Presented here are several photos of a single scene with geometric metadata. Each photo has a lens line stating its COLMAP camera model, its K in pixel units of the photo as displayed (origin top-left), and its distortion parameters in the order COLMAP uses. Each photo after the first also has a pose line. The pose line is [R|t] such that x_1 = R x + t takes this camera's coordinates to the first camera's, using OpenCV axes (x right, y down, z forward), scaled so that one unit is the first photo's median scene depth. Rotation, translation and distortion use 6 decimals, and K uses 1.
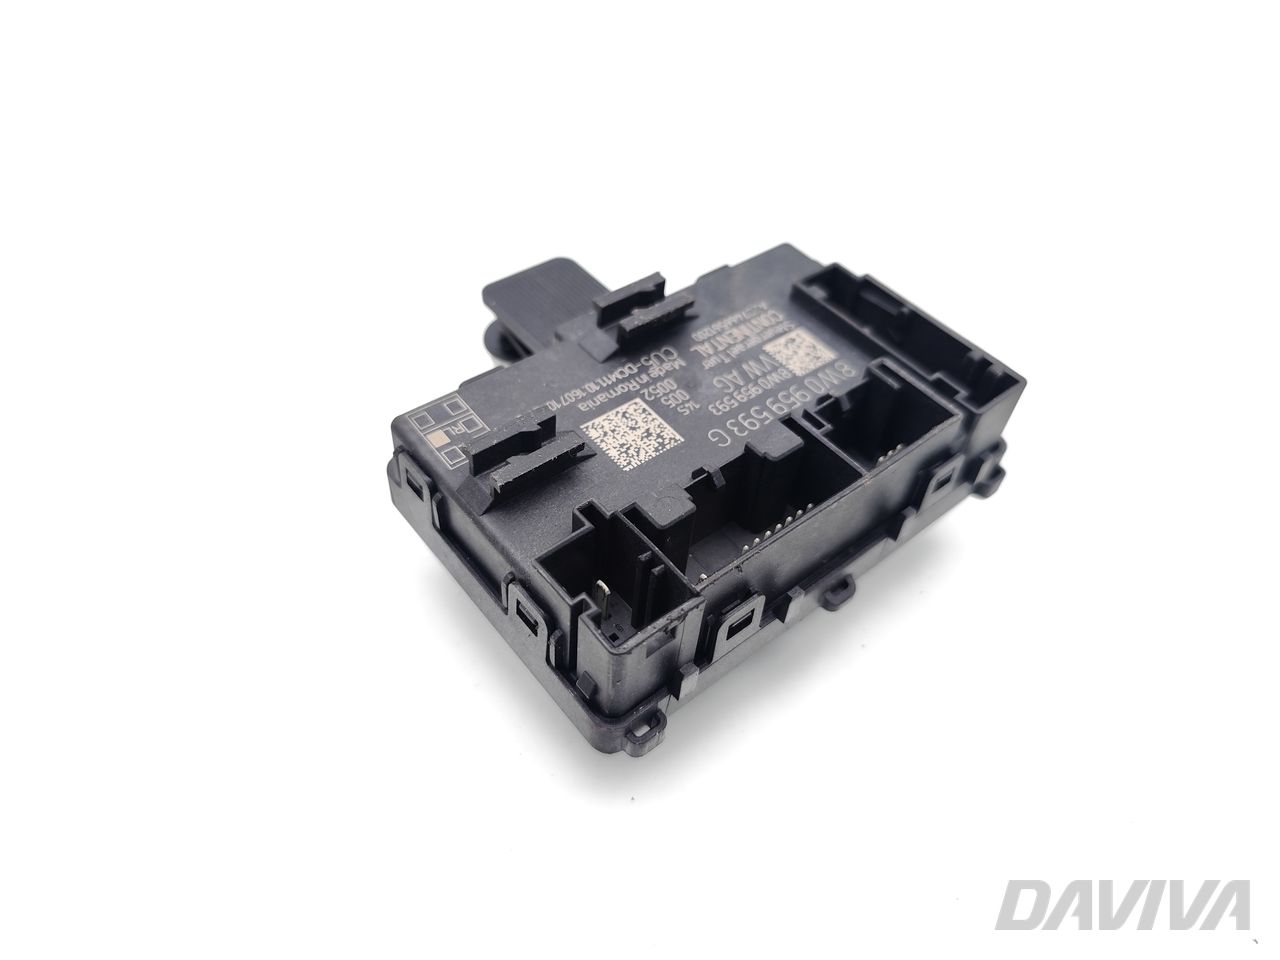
lens RADIAL K [[925.2, 0, 634.3], [0, 925.2, 479.4], [0, 0, 1]] dist [0.040248, -0.000600]
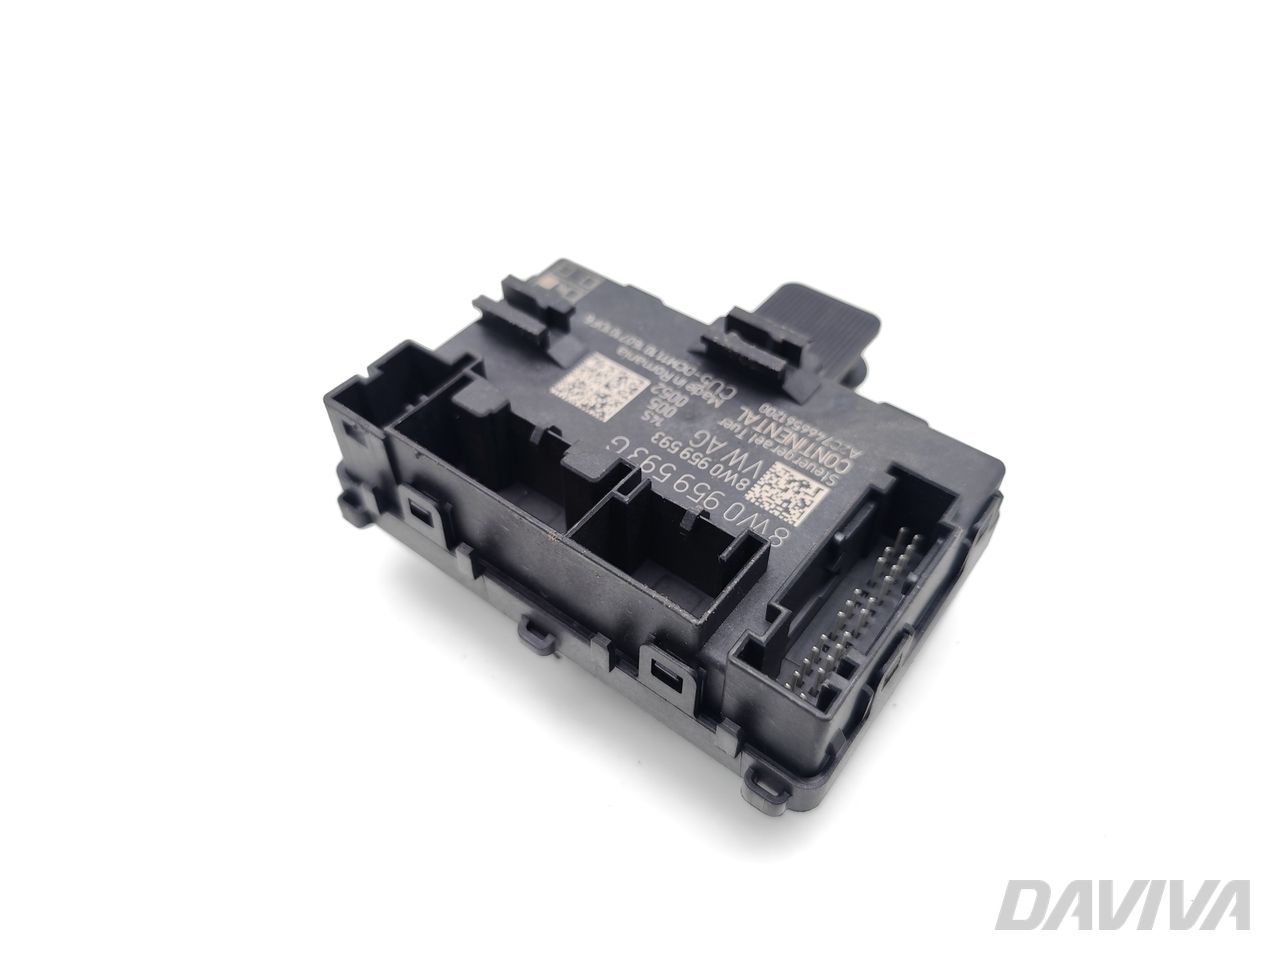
lens RADIAL K [[925.2, 0, 634.3], [0, 925.2, 479.4], [0, 0, 1]] dist [0.040248, -0.000600]
pose [[0.222305, 0.672003, -0.706394, 0.768672], [-0.706817, 0.610128, 0.357986, -0.365383], [0.671558, 0.419709, 0.610617, 0.410106]]
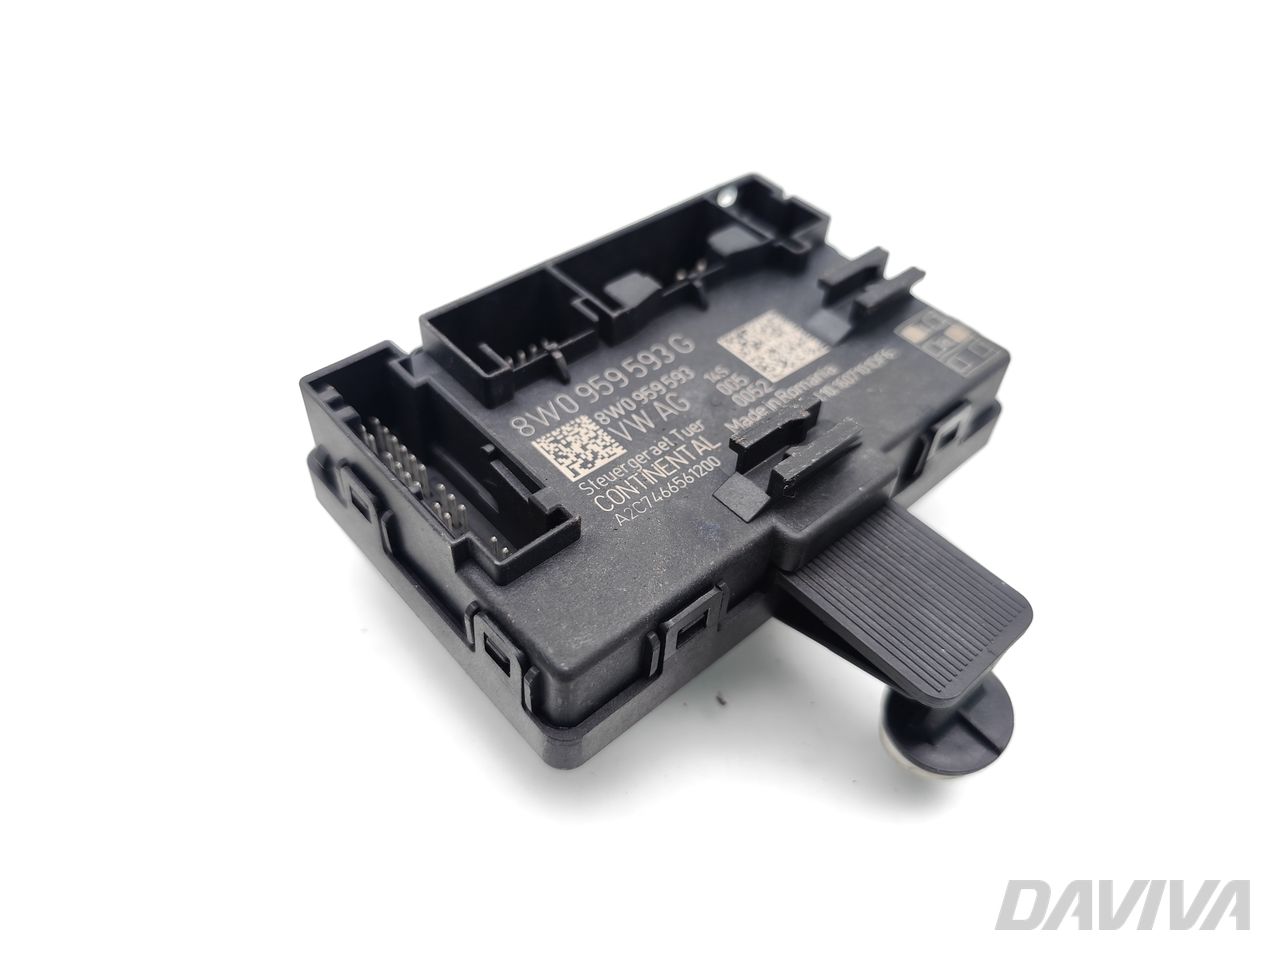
lens RADIAL K [[925.2, 0, 634.3], [0, 925.2, 479.4], [0, 0, 1]] dist [0.040248, -0.000600]
pose [[-0.991699, -0.053735, -0.116818, 0.231532], [-0.111863, -0.087473, 0.989866, -0.943692], [-0.063408, 0.994717, 0.080736, 1.011499]]
